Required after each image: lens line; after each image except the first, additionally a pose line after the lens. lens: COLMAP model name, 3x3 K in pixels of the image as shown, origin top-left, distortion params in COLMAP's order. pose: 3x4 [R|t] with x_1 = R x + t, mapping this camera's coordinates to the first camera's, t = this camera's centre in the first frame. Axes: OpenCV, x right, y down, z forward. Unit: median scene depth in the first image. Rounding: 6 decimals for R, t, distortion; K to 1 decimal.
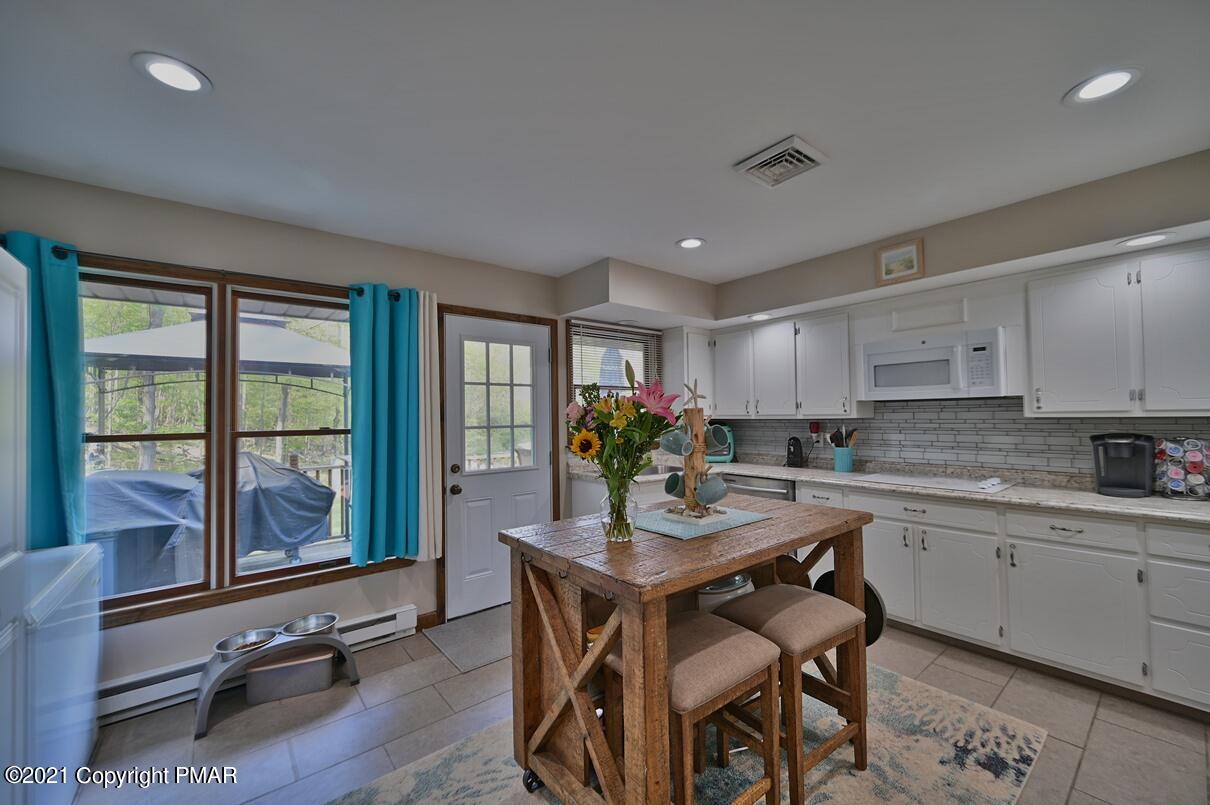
lens RADIAL K [[475.7, 0, 607.0], [0, 475.7, 403.1], [0, 0, 1]] dist [0.000460, -0.000347]
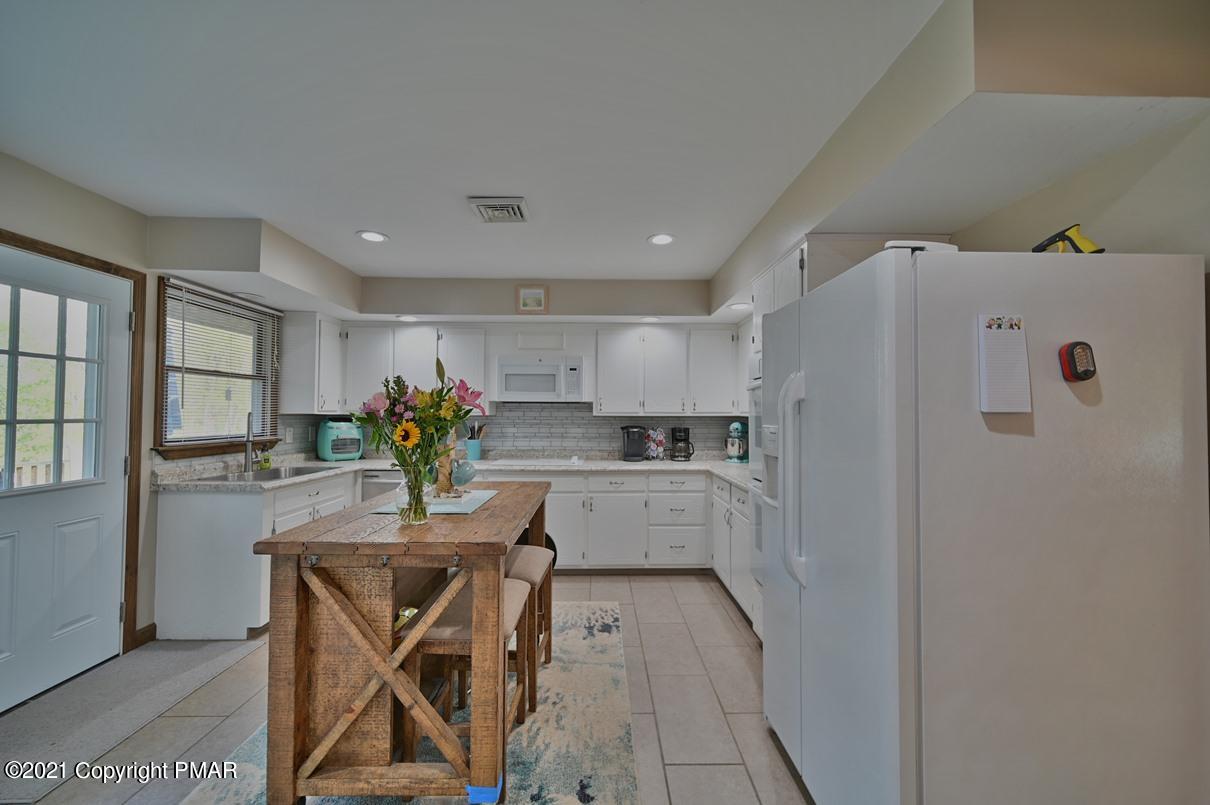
lens RADIAL K [[479.1, 0, 605.8], [0, 479.1, 398.5], [0, 0, 1]] dist [0.000078, -0.000156]
pose [[0.616491, 0.040259, 0.786332, -0.307680], [-0.034401, 0.999115, -0.024183, 0.009358], [-0.786610, -0.012142, 0.617330, -0.000542]]
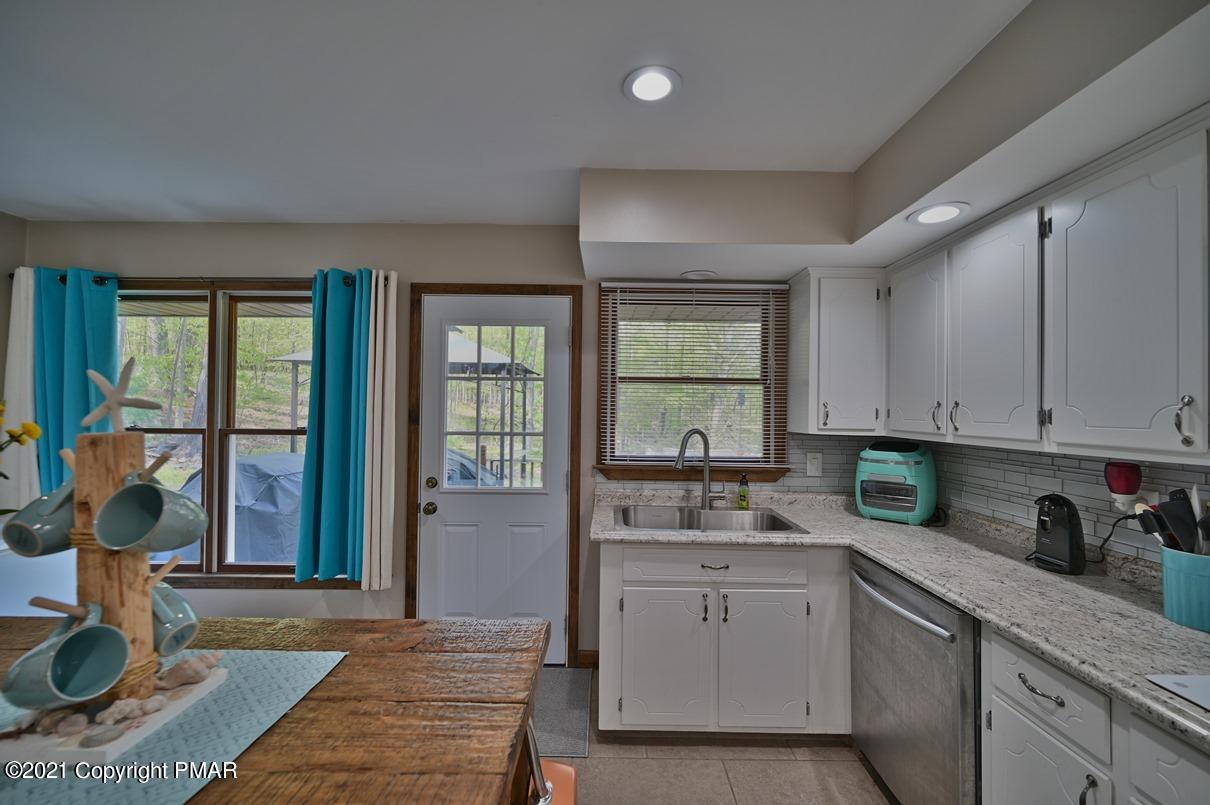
lens RADIAL K [[475.7, 0, 607.0], [0, 475.7, 403.1], [0, 0, 1]] dist [0.000460, -0.000347]
pose [[0.780183, 0.012880, -0.625419, 0.472864], [-0.005604, 0.999892, 0.013601, -0.013742], [0.625527, -0.007107, 0.780171, 0.606894]]
